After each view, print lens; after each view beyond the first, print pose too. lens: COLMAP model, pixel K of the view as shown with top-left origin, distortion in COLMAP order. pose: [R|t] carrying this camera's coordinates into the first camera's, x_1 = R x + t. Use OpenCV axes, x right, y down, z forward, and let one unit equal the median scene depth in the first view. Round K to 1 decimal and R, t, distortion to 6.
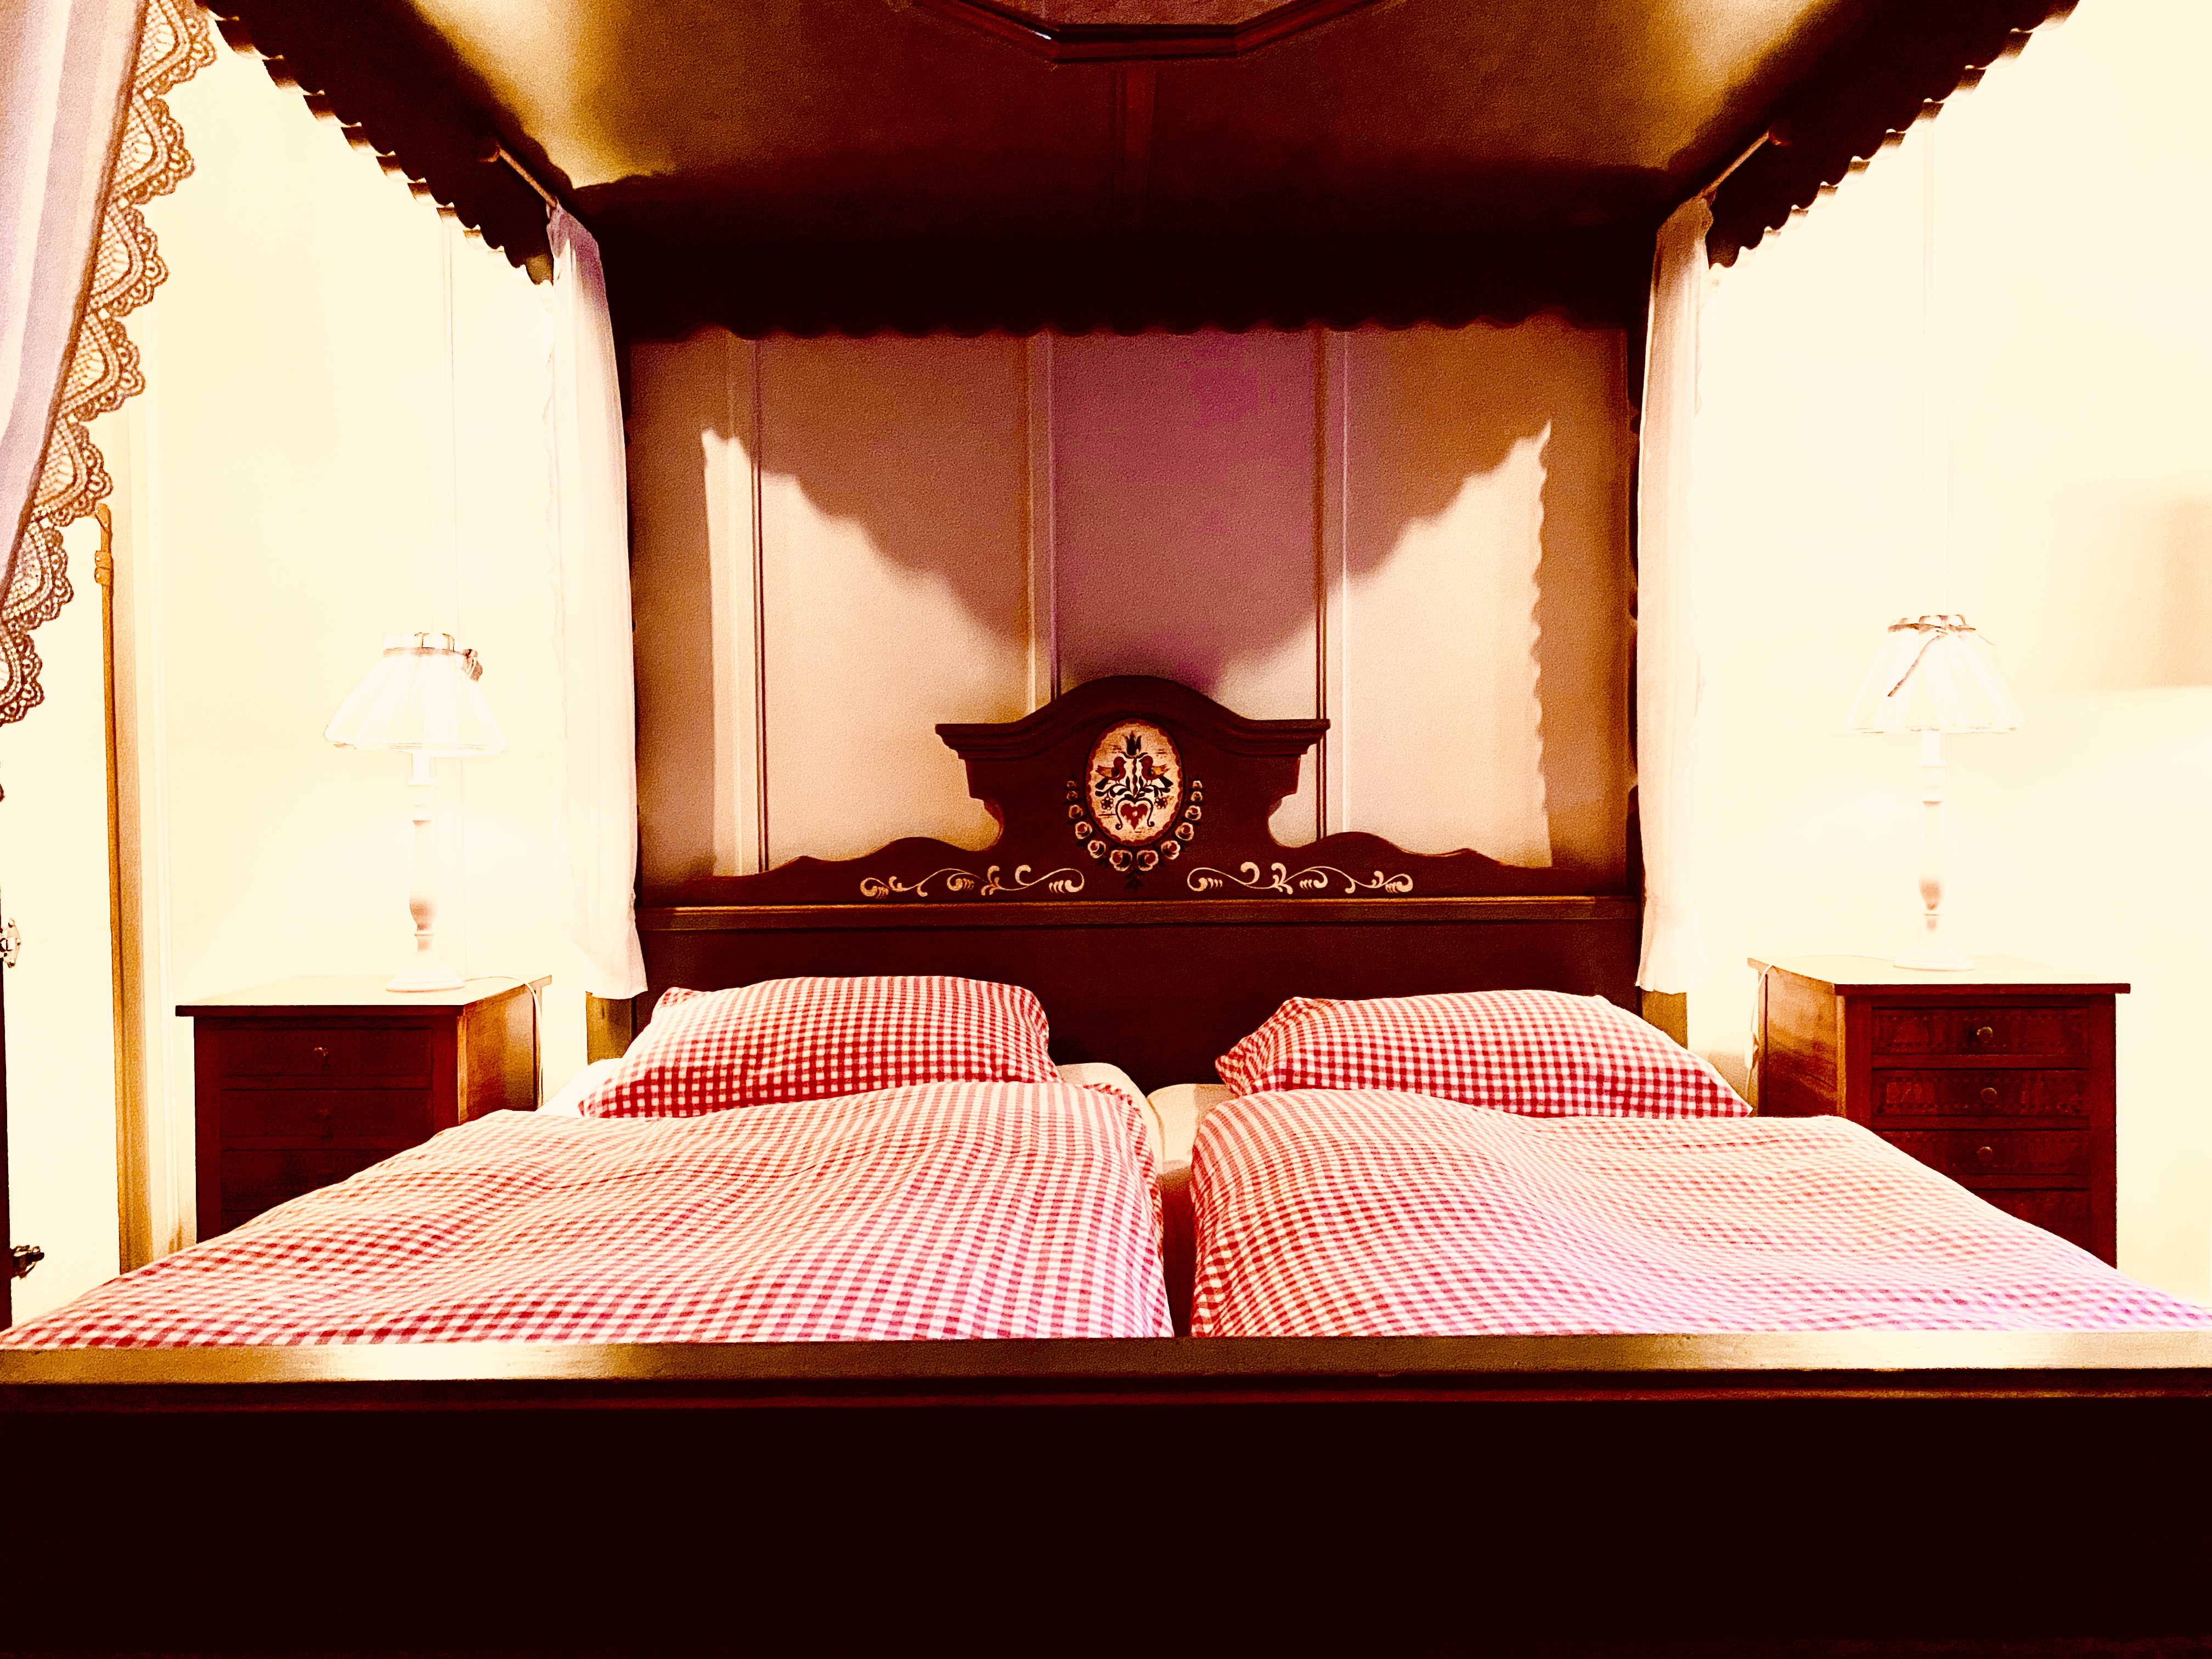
lens RADIAL K [[1660.6, 0, 1109.6], [0, 1660.6, 831.0], [0, 0, 1]] dist [0.008525, -0.011763]
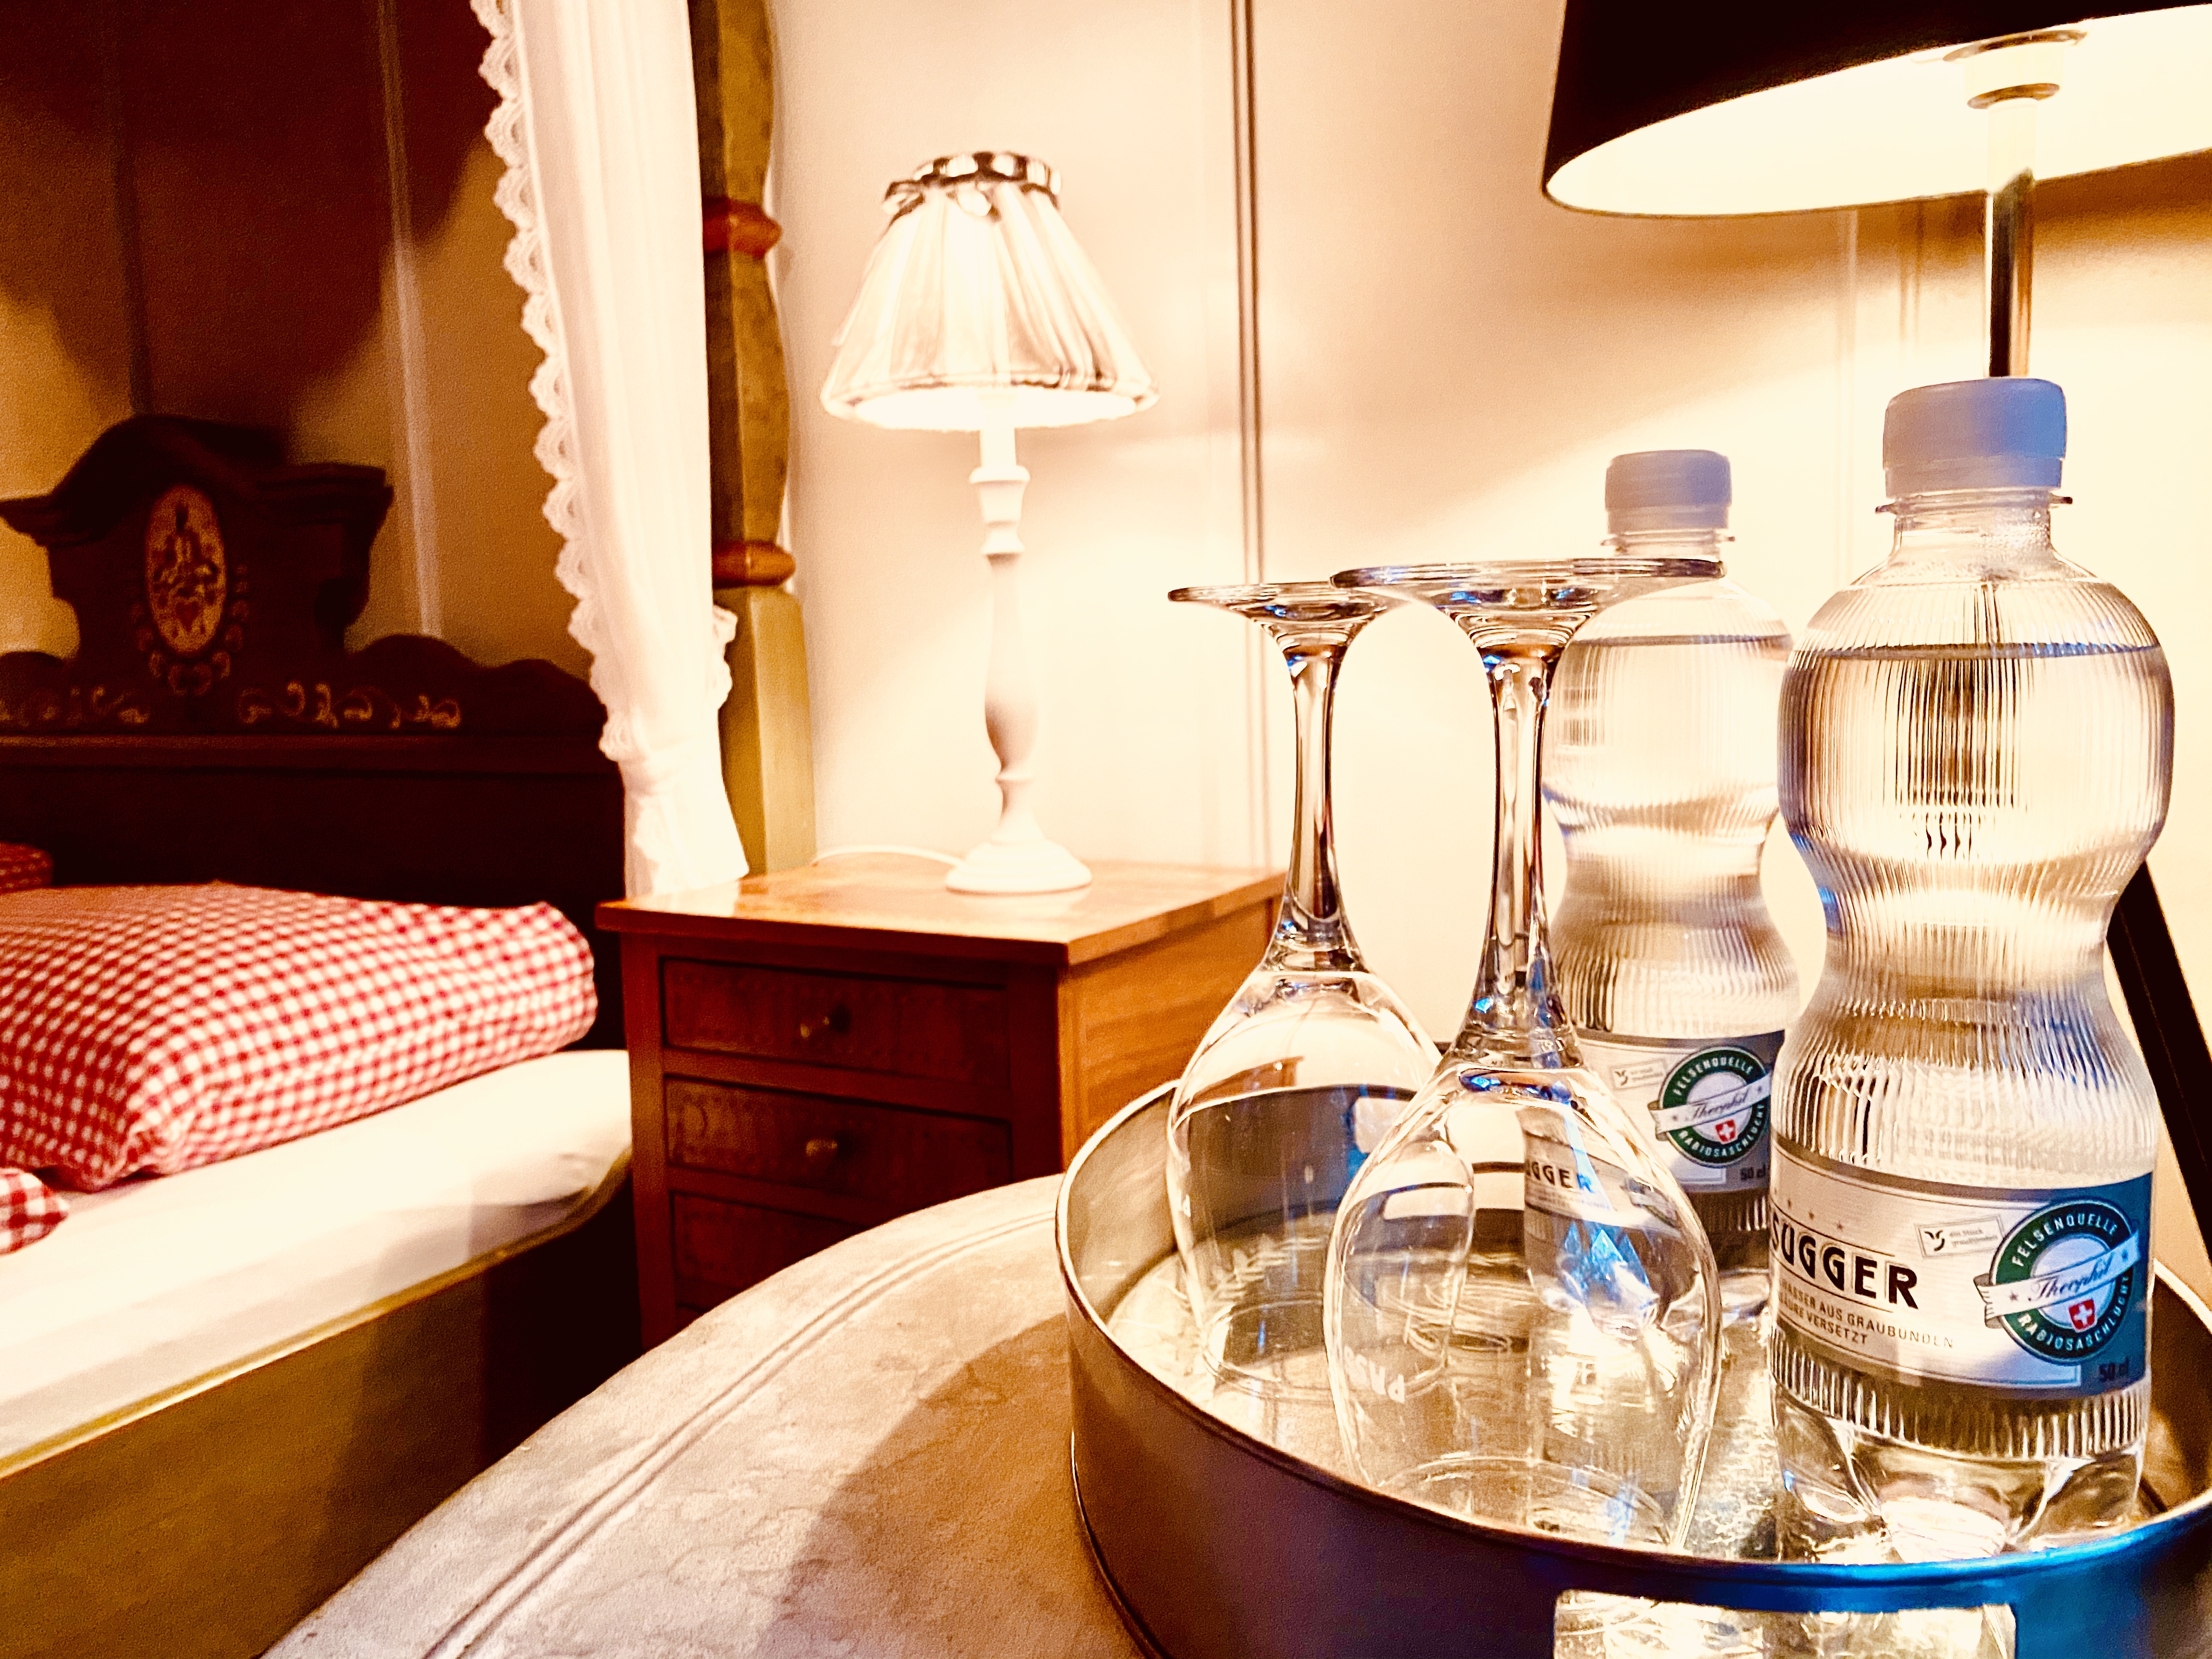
lens RADIAL K [[1660.6, 0, 1099.3], [0, 1660.6, 822.8], [0, 0, 1]] dist [0.008525, -0.011763]
pose [[0.898014, 0.035367, -0.438544, 0.684753], [-0.004600, 0.997464, 0.071022, 0.026351], [0.439944, -0.061761, 0.895899, 0.526154]]
